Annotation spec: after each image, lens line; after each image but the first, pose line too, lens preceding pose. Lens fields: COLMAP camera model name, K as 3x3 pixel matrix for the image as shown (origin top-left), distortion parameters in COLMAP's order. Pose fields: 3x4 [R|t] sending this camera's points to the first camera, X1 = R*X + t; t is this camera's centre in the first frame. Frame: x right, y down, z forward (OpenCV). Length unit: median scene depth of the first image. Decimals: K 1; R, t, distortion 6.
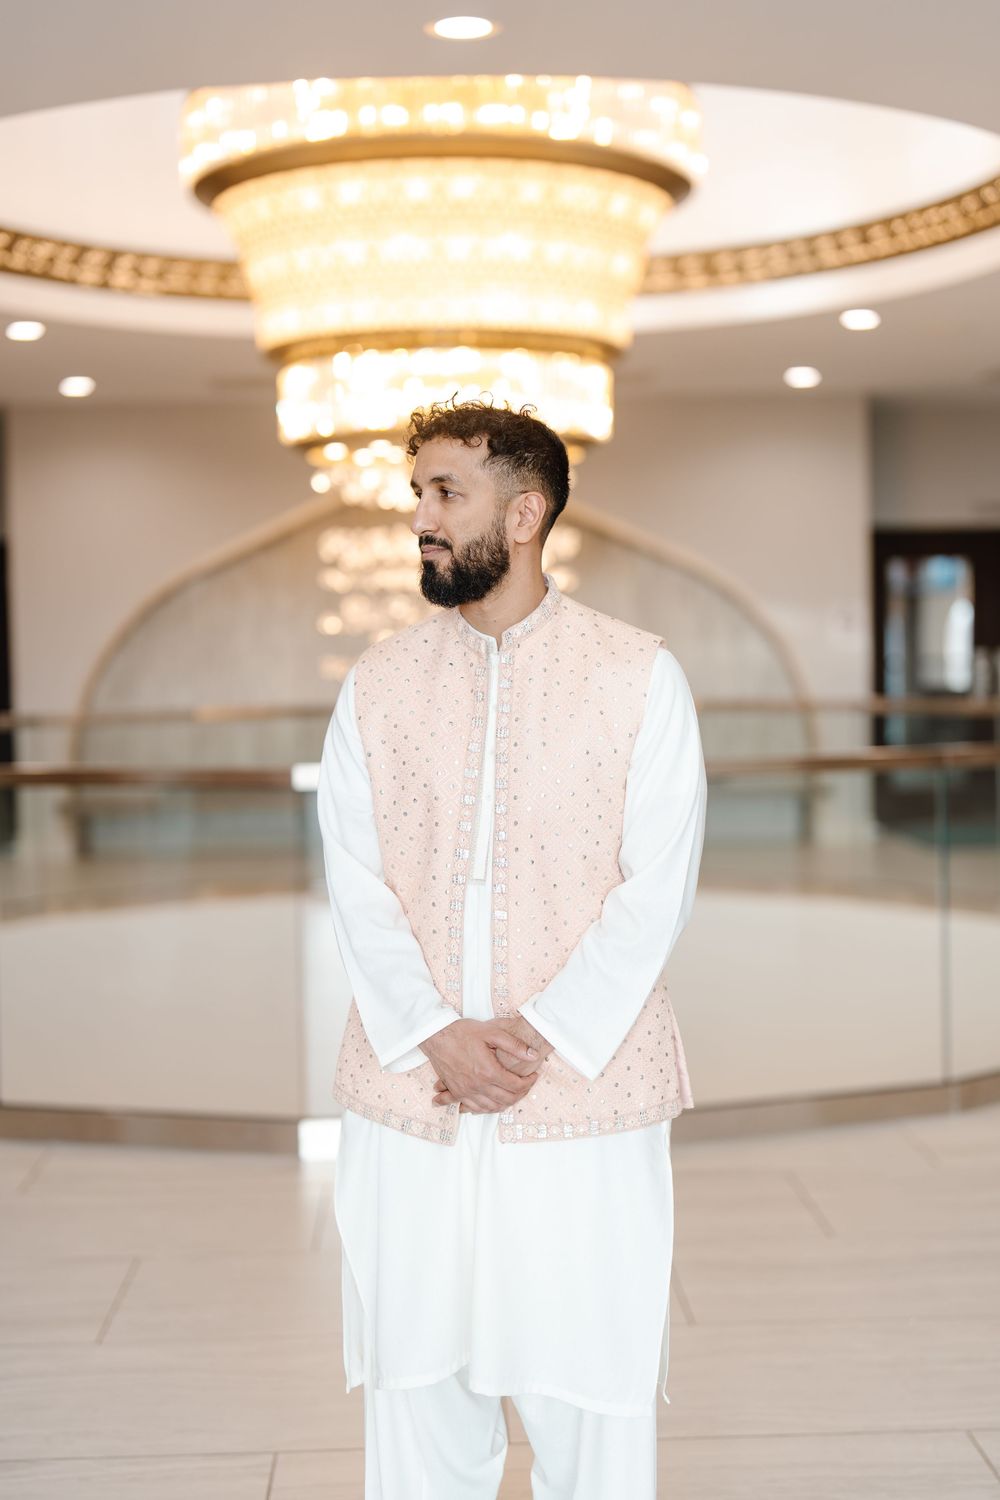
lens RADIAL K [[2189.5, 0, 491.4], [0, 2189.5, 752.8], [0, 0, 1]] dist [-0.066085, 0.000000]
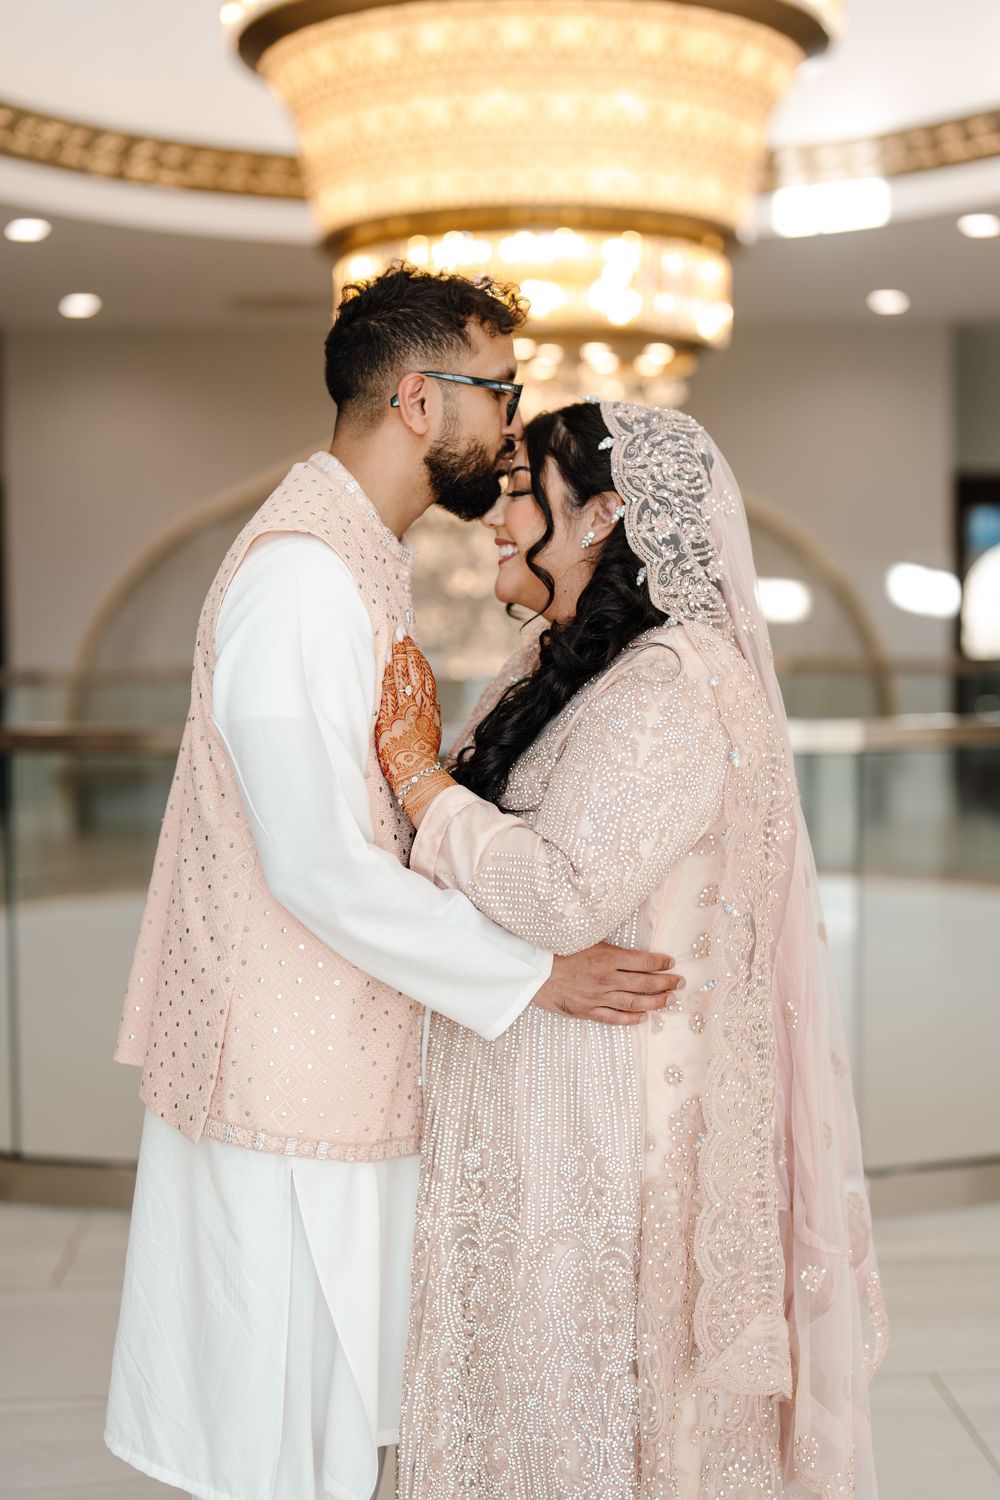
lens RADIAL K [[2189.5, 0, 512.8], [0, 2189.5, 751.7], [0, 0, 1]] dist [-0.066085, 0.000000]
pose [[0.999773, 0.003320, 0.021042, -0.039620], [-0.003612, 0.999897, 0.013863, 0.002403], [-0.020994, -0.013936, 0.999682, 0.130741]]
